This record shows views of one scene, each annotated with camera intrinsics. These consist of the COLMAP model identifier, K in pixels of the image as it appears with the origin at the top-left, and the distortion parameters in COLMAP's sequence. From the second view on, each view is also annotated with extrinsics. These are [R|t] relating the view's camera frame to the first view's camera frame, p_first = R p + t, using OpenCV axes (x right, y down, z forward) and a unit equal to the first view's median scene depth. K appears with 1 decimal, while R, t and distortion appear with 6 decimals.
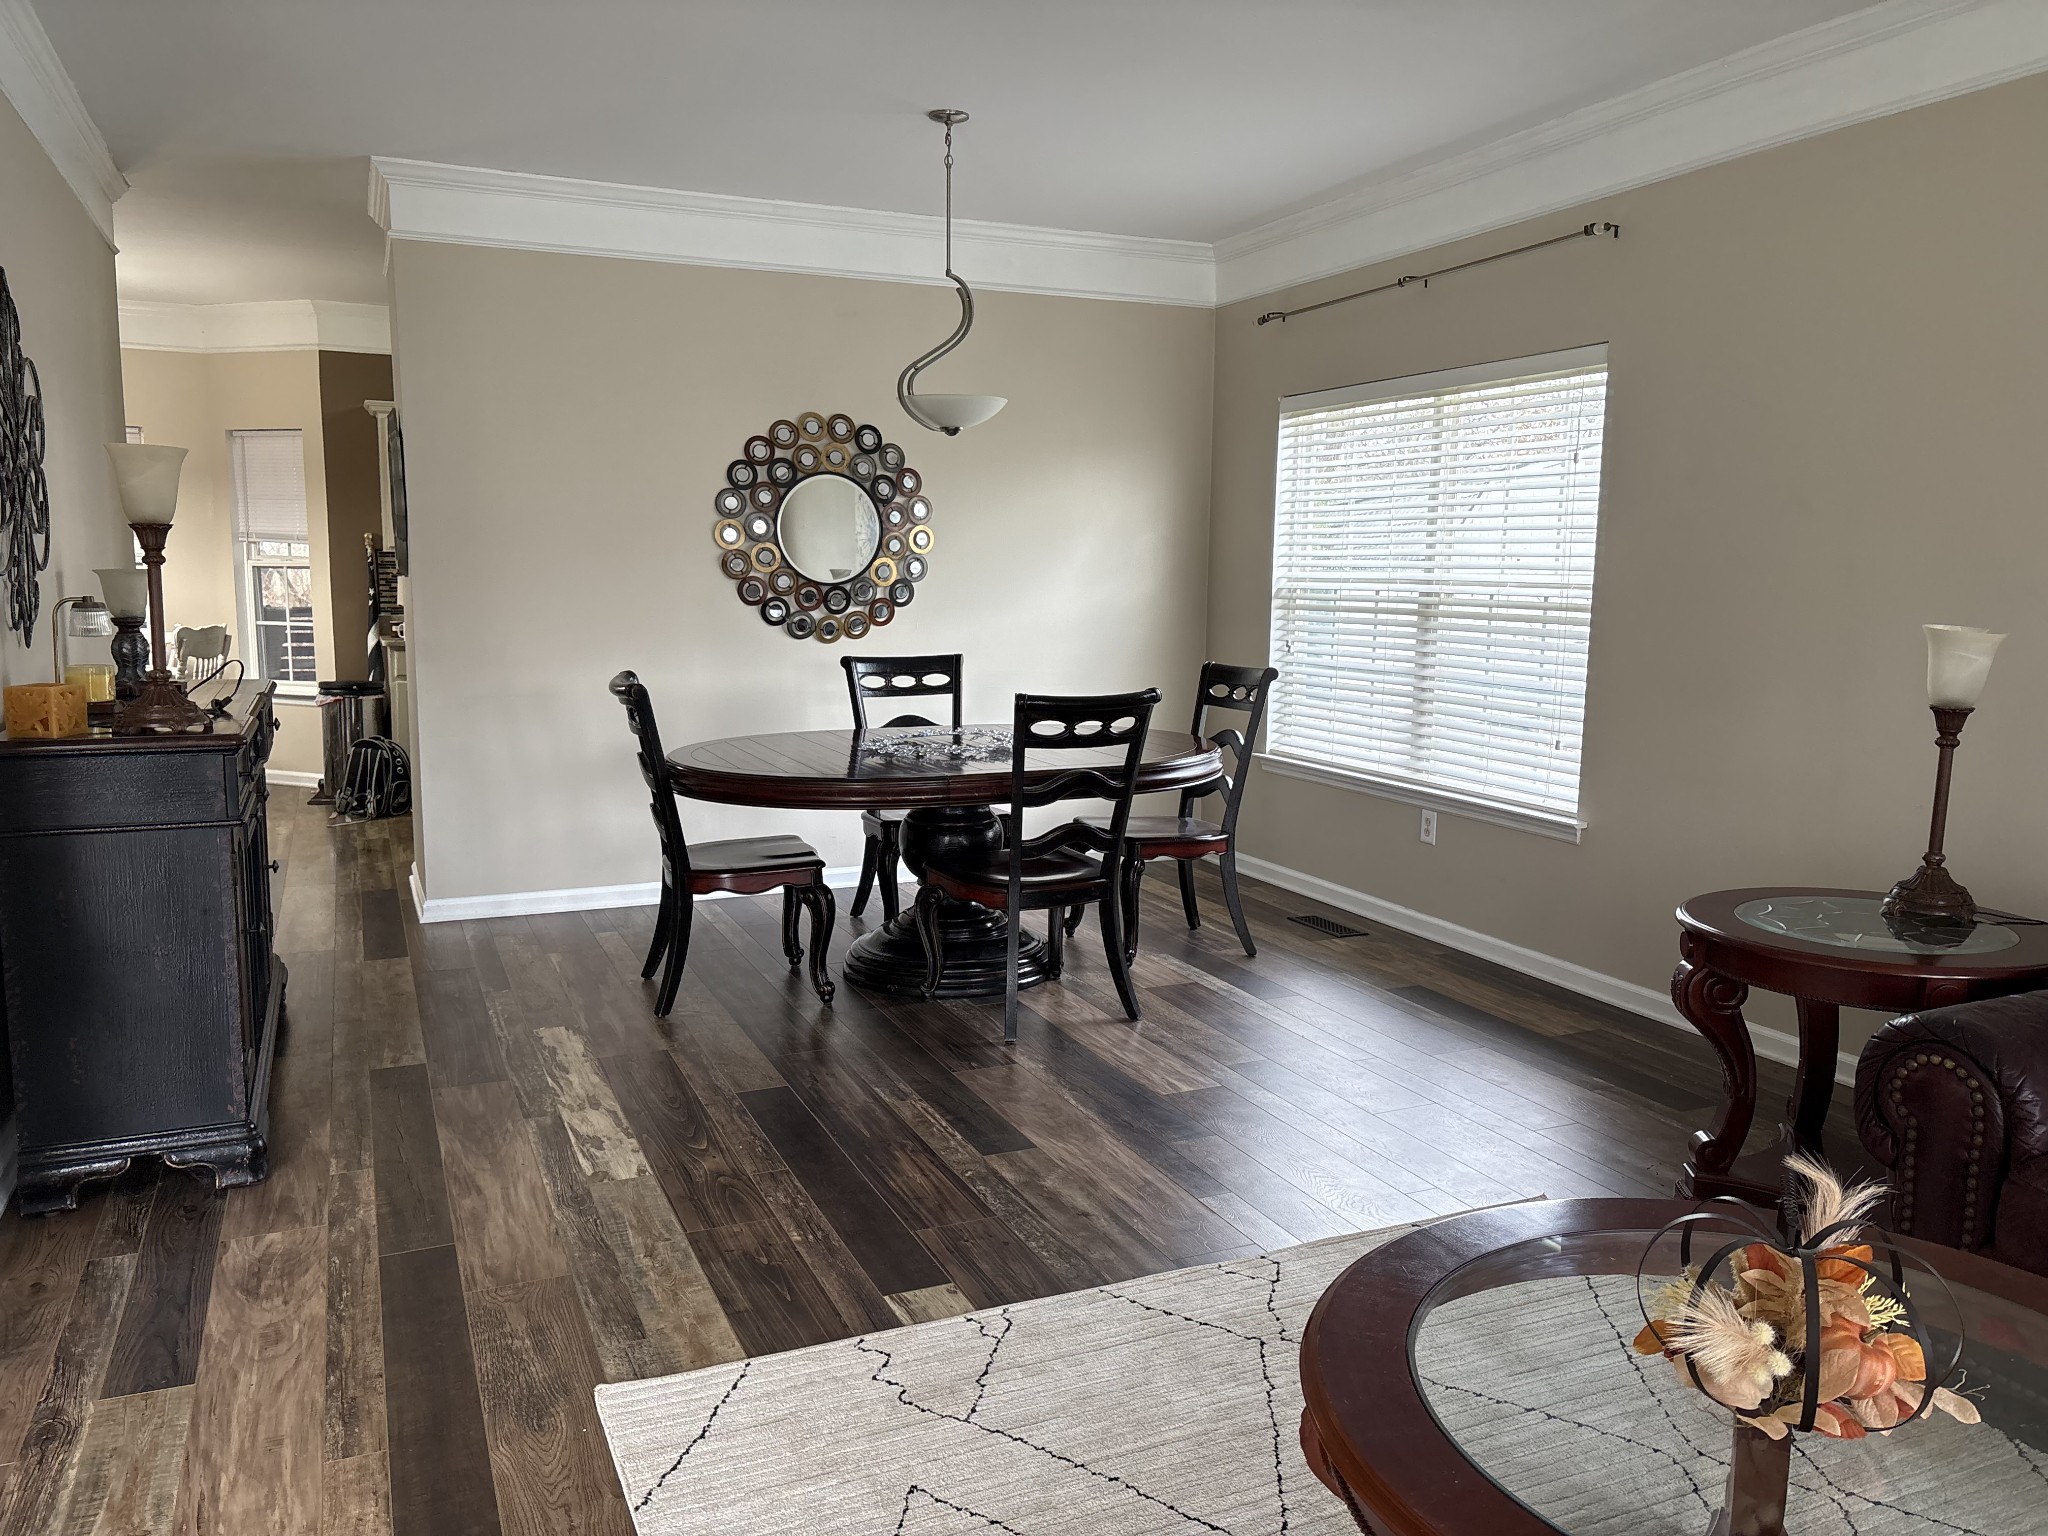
lens RADIAL K [[1545.2, 0, 1031.1], [0, 1545.2, 784.7], [0, 0, 1]] dist [0.015271, -0.005506]
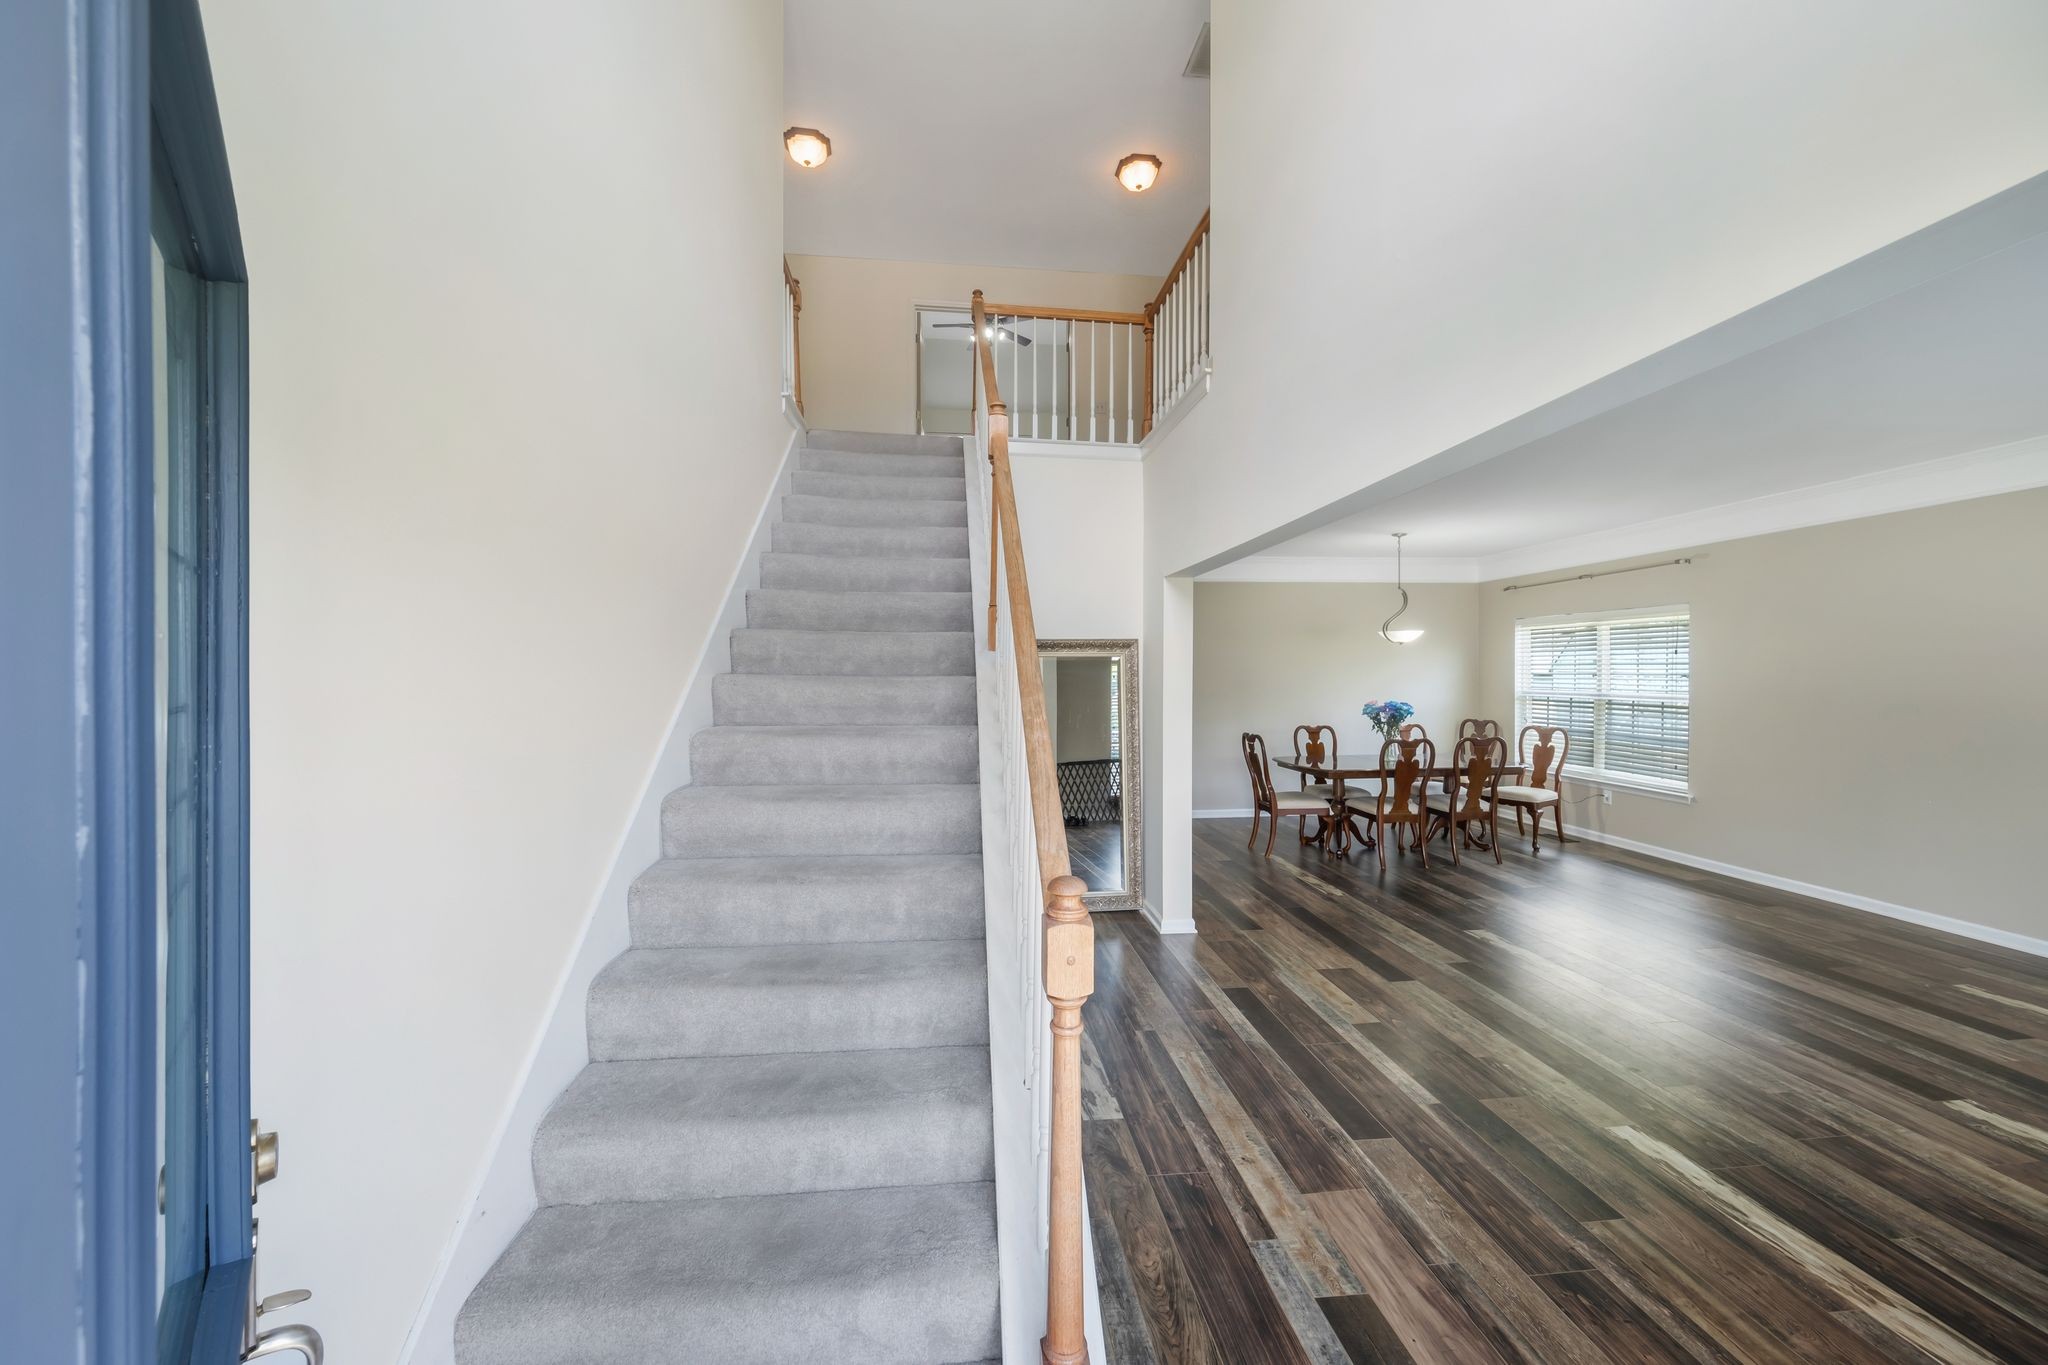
lens RADIAL K [[763.3, 0, 1023.7], [0, 763.3, 675.7], [0, 0, 1]] dist [0.001519, 0.000410]
pose [[0.951393, -0.013216, -0.307695, -0.268810], [-0.029102, 0.990750, -0.132540, 0.028281], [0.306601, 0.135052, 0.942209, -0.474492]]
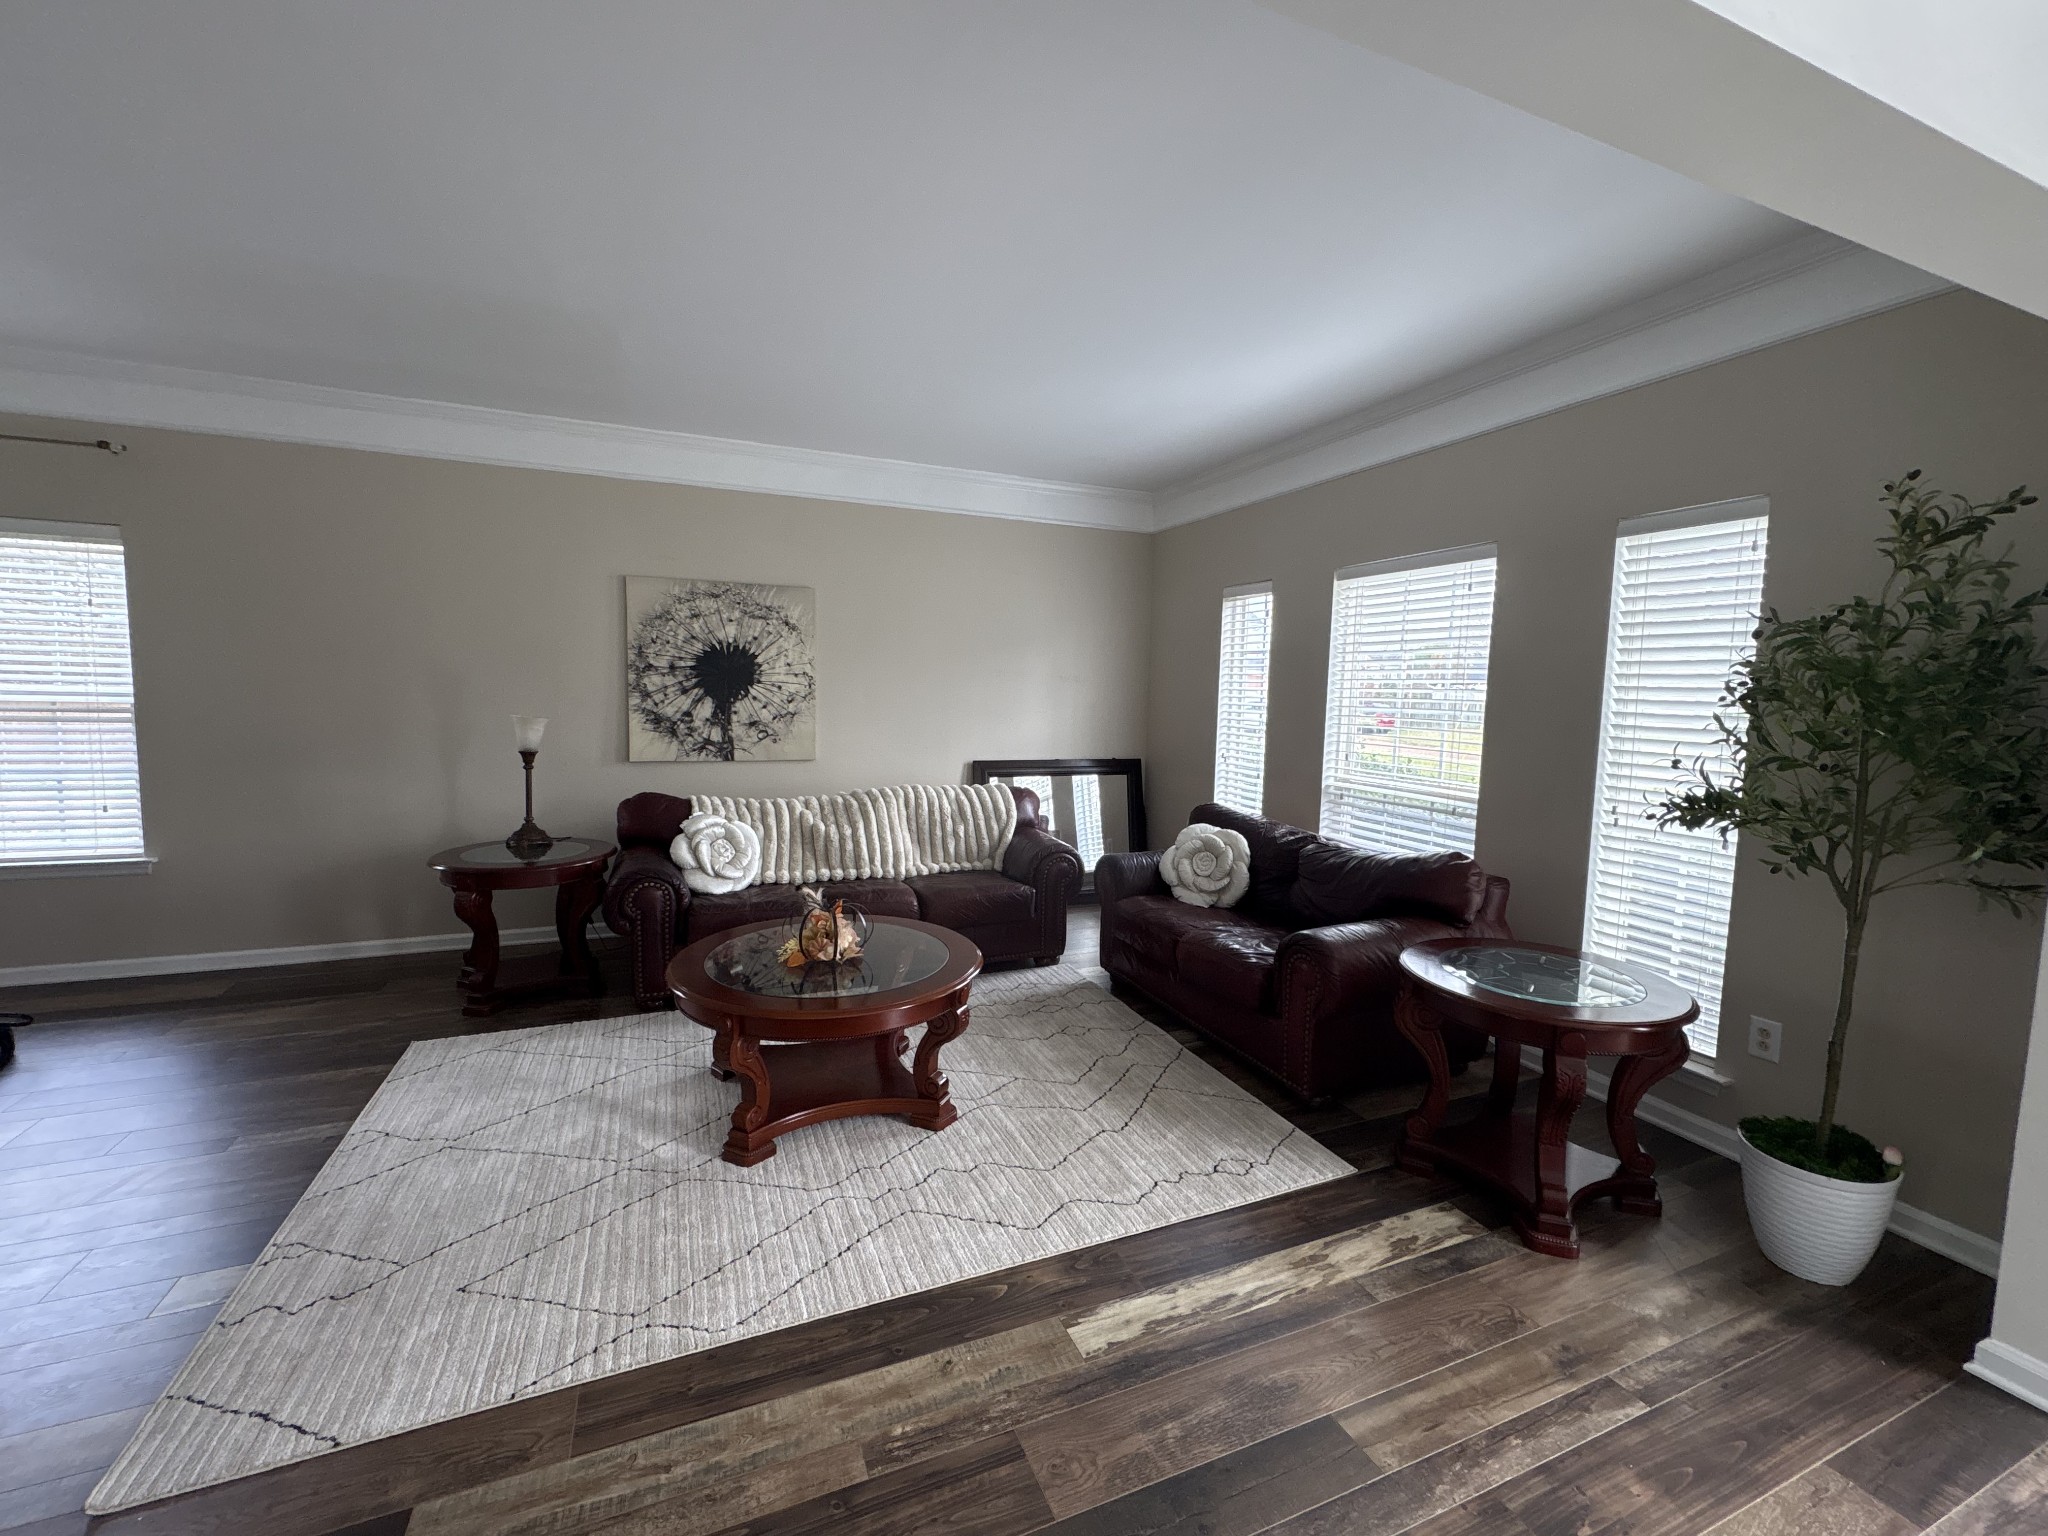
lens RADIAL K [[839.3, 0, 1026.3], [0, 839.3, 772.5], [0, 0, 1]] dist [-0.000232, -0.000288]
pose [[0.019679, -0.101604, 0.994630, -0.391881], [0.117274, 0.988190, 0.098626, -0.035550], [-0.992905, 0.114704, 0.031362, 0.160405]]
